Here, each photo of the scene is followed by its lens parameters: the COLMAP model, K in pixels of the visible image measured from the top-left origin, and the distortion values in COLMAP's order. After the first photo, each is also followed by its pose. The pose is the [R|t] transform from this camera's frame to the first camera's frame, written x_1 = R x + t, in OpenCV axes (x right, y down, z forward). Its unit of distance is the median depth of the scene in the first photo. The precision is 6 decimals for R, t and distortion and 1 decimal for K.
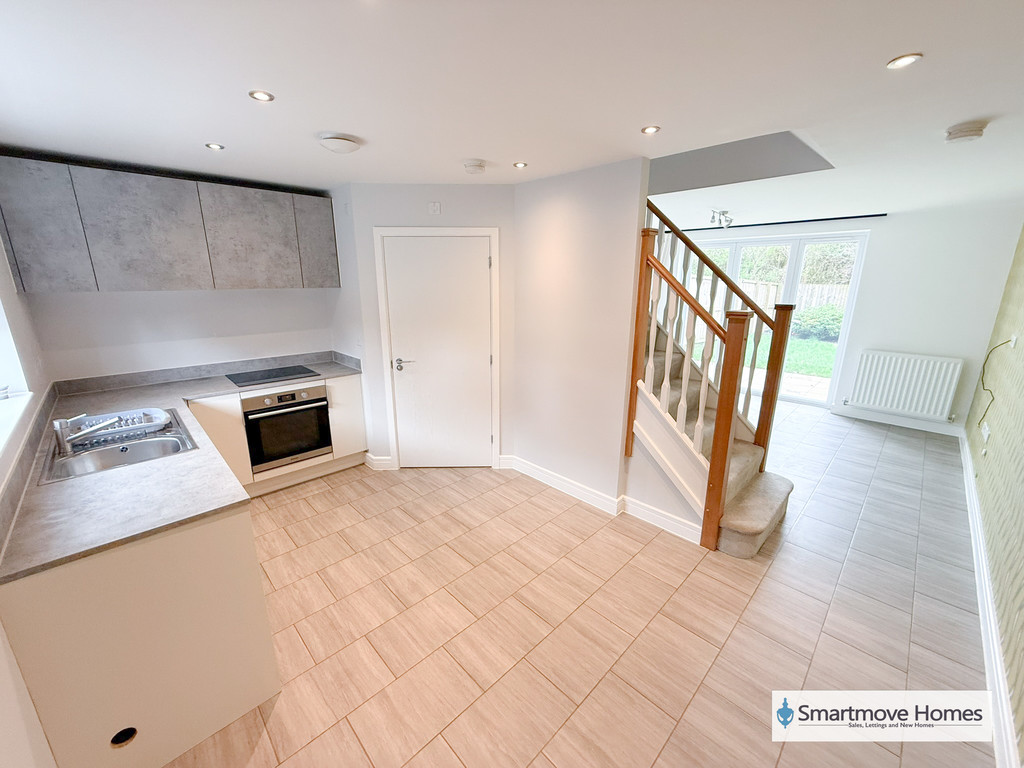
lens RADIAL K [[407.2, 0, 515.5], [0, 407.2, 385.0], [0, 0, 1]] dist [-0.003212, 0.000276]
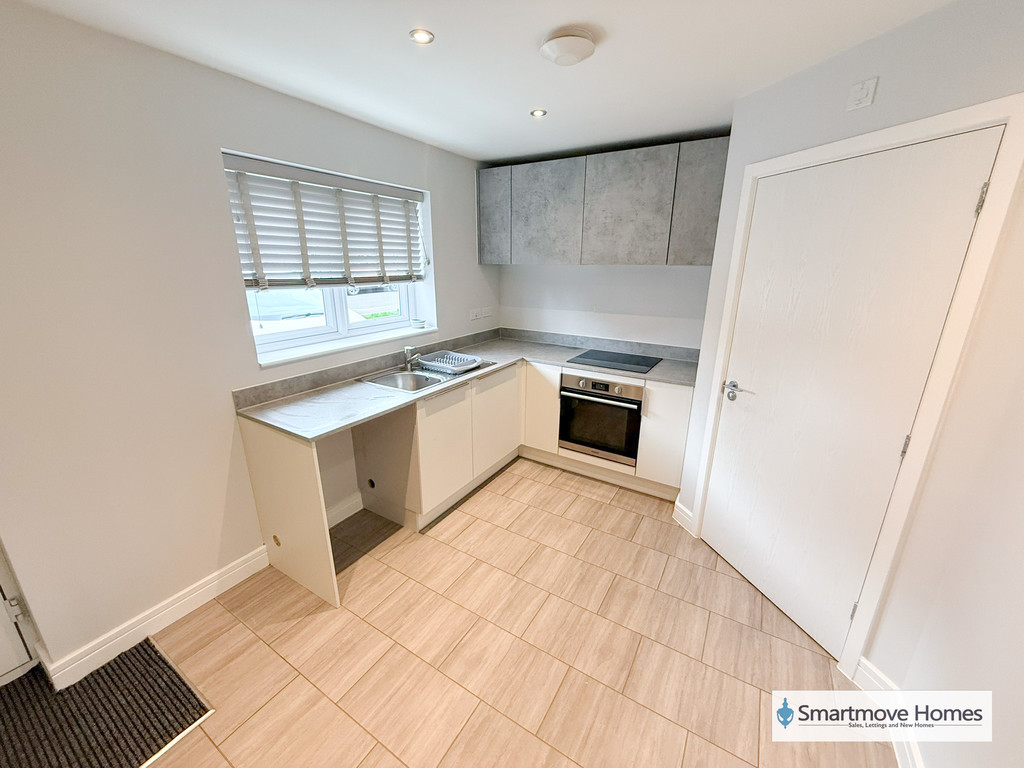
lens RADIAL K [[407.2, 0, 509.9], [0, 407.2, 385.4], [0, 0, 1]] dist [-0.003212, 0.000276]
pose [[0.226374, 0.281266, -0.932547, 0.242587], [-0.252334, 0.941651, 0.222759, -0.124963], [0.940788, 0.184886, 0.284138, 0.567388]]
